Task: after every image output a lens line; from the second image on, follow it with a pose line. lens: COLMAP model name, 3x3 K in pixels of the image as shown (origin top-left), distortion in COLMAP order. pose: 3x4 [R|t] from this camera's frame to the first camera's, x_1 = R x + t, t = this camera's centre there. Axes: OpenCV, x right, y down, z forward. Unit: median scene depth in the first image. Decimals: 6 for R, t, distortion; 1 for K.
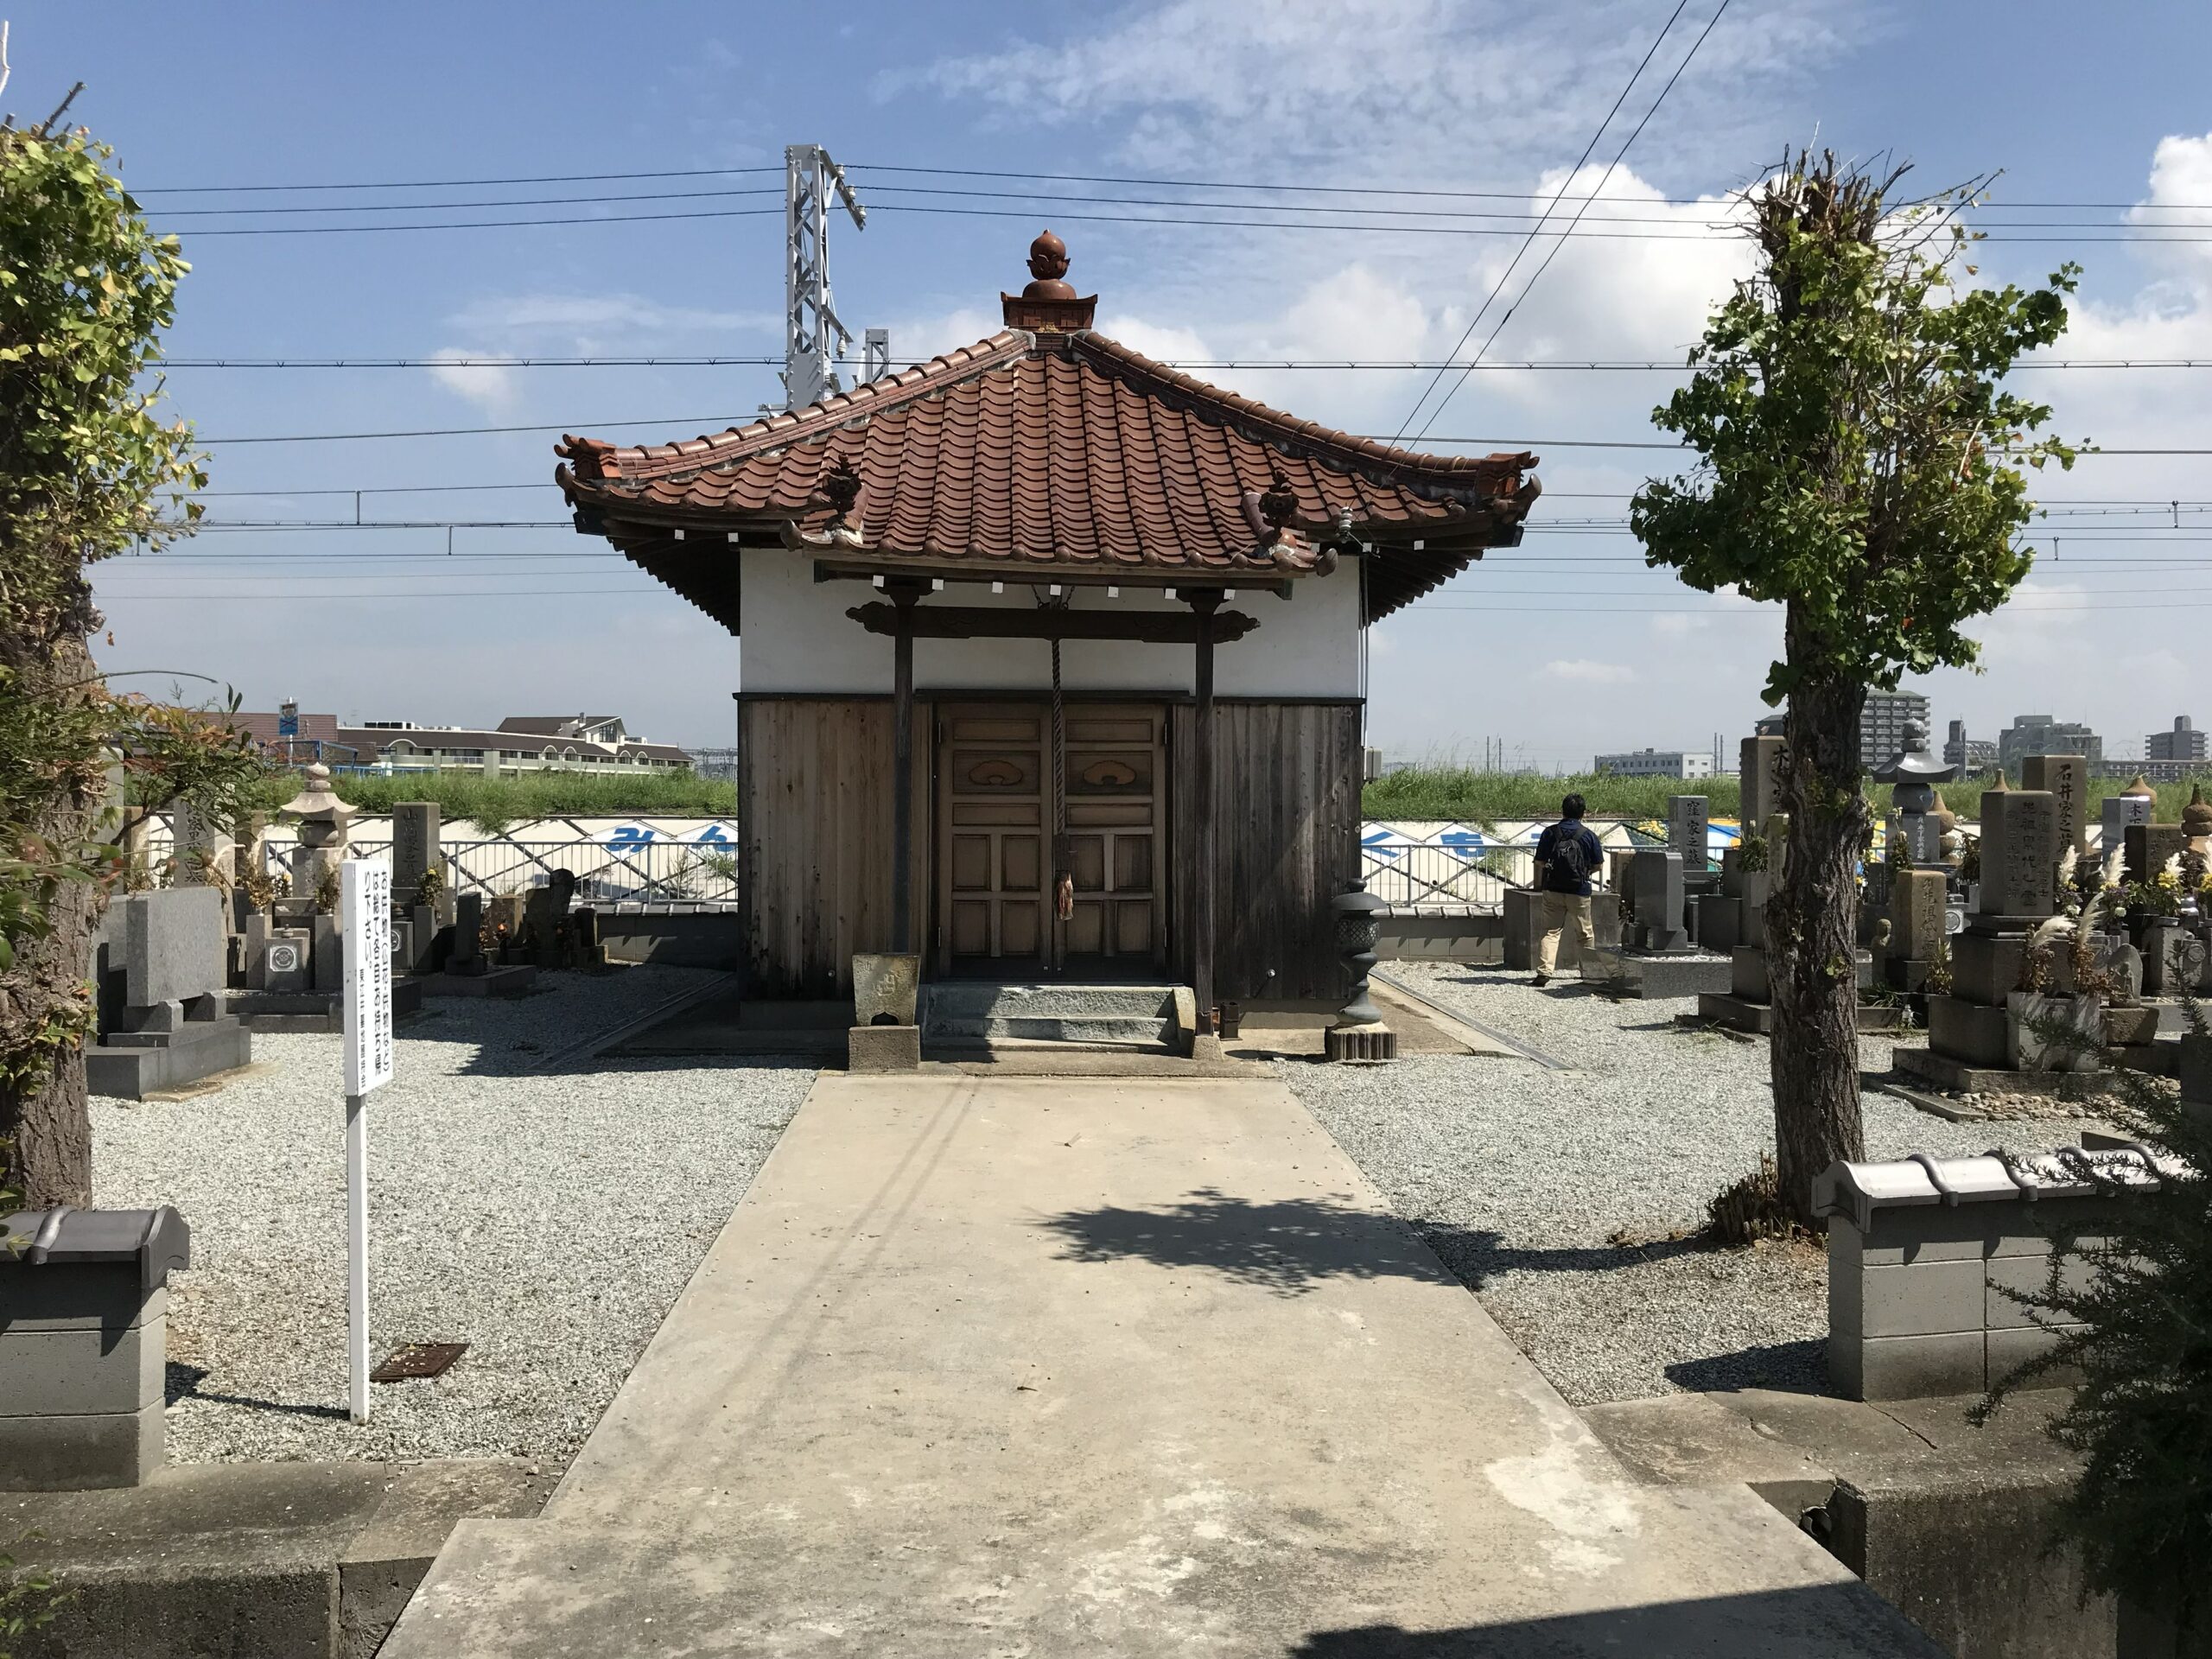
lens RADIAL K [[1824.3, 0, 1106.0], [0, 1824.3, 829.5], [0, 0, 1]] dist [-0.005028, -0.000741]
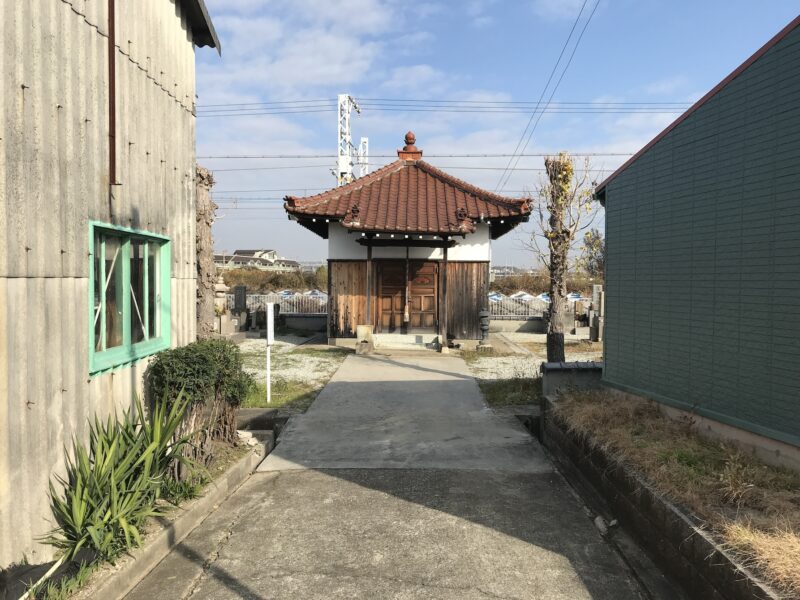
lens RADIAL K [[659.8, 0, 400.0], [0, 659.8, 300.0], [0, 0, 1]] dist [-0.005028, -0.000741]
pose [[0.997490, 0.006648, -0.070497, 0.055817], [-0.005519, 0.999854, 0.016196, -0.011719], [0.070595, -0.015766, 0.997380, -0.421279]]
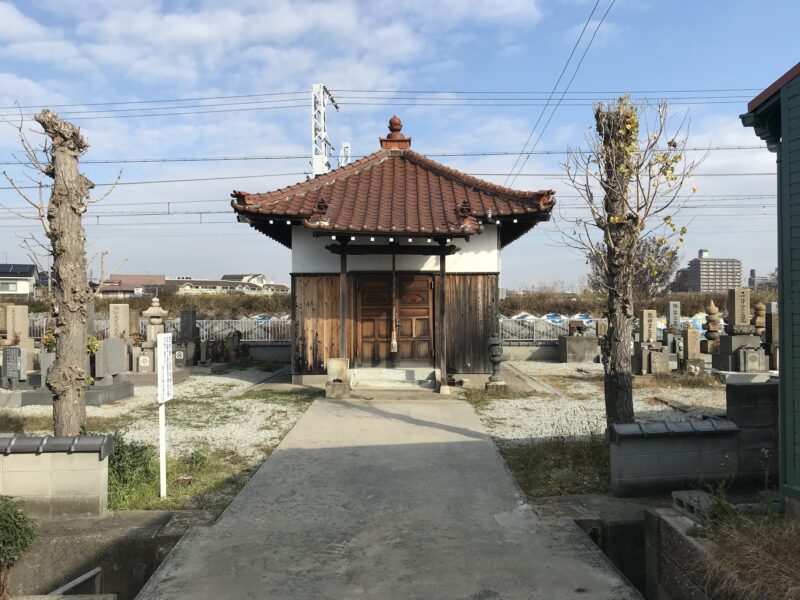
lens RADIAL K [[657.3, 0, 400.0], [0, 657.3, 300.0], [0, 0, 1]] dist [0.006355, 0.000134]
pose [[0.998307, -0.009860, -0.057322, 0.043897], [0.008799, 0.999786, -0.018732, -0.008358], [0.057495, 0.018196, 0.998180, -0.086522]]
